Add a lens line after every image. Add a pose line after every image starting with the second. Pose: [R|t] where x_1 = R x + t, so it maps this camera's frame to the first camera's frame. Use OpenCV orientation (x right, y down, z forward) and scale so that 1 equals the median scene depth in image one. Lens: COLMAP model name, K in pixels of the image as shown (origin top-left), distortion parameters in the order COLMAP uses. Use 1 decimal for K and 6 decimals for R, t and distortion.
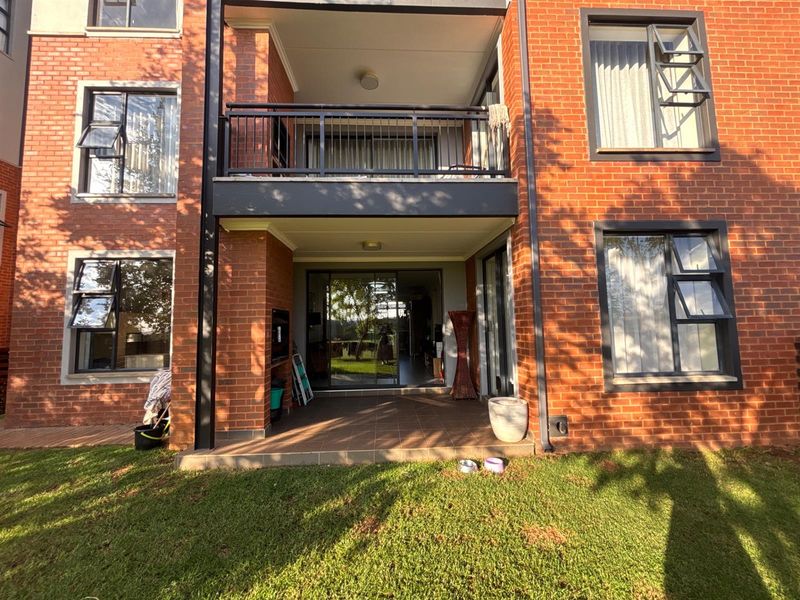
lens RADIAL K [[322.0, 0, 399.6], [0, 322.0, 299.2], [0, 0, 1]] dist [0.002214, 0.000072]
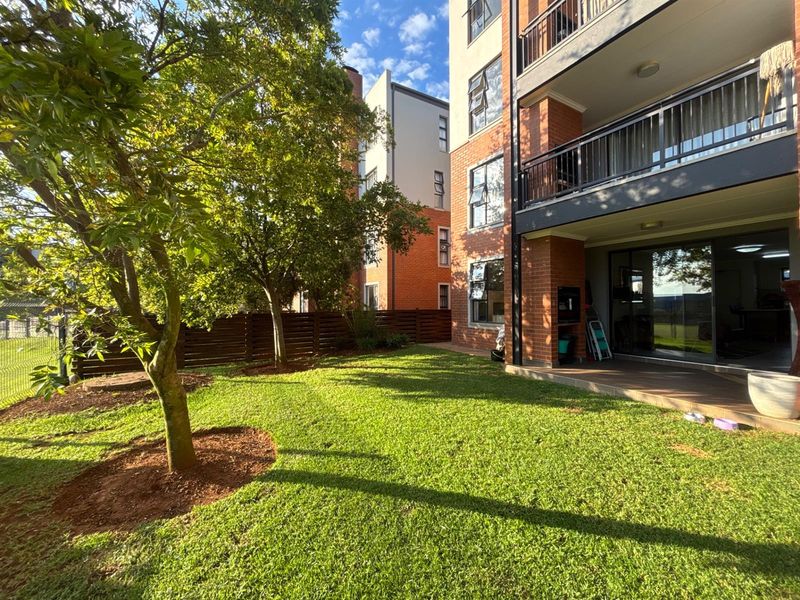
lens RADIAL K [[322.0, 0, 399.6], [0, 322.0, 299.2], [0, 0, 1]] dist [0.002214, 0.000072]
pose [[0.479173, 0.003011, -0.877715, 0.592176], [0.061601, 0.997413, 0.037052, -0.011859], [0.875556, -0.071823, 0.477748, -0.374535]]
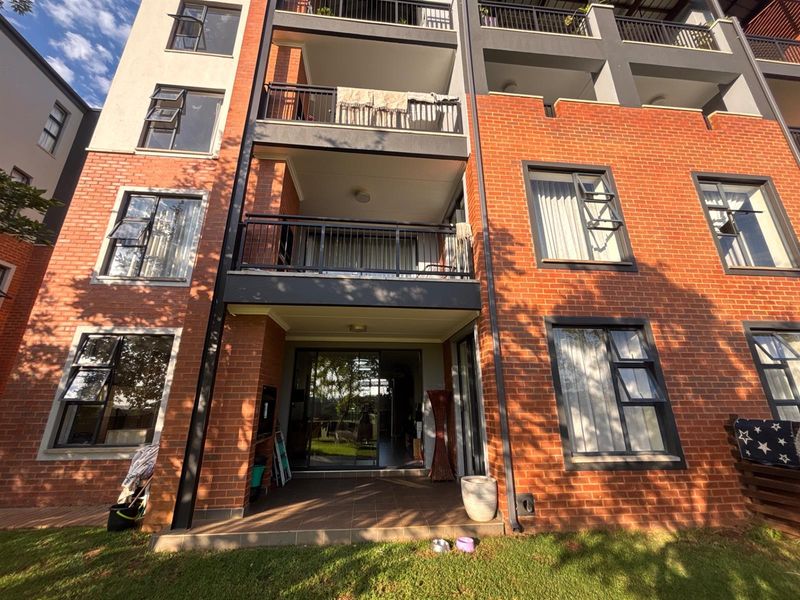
lens RADIAL K [[322.0, 0, 399.6], [0, 322.0, 299.2], [0, 0, 1]] dist [0.002214, 0.000072]
pose [[0.998549, 0.031682, 0.043535, 0.007200], [-0.020686, 0.972239, -0.233072, -0.009165], [-0.049711, 0.231834, 0.971484, -0.155228]]
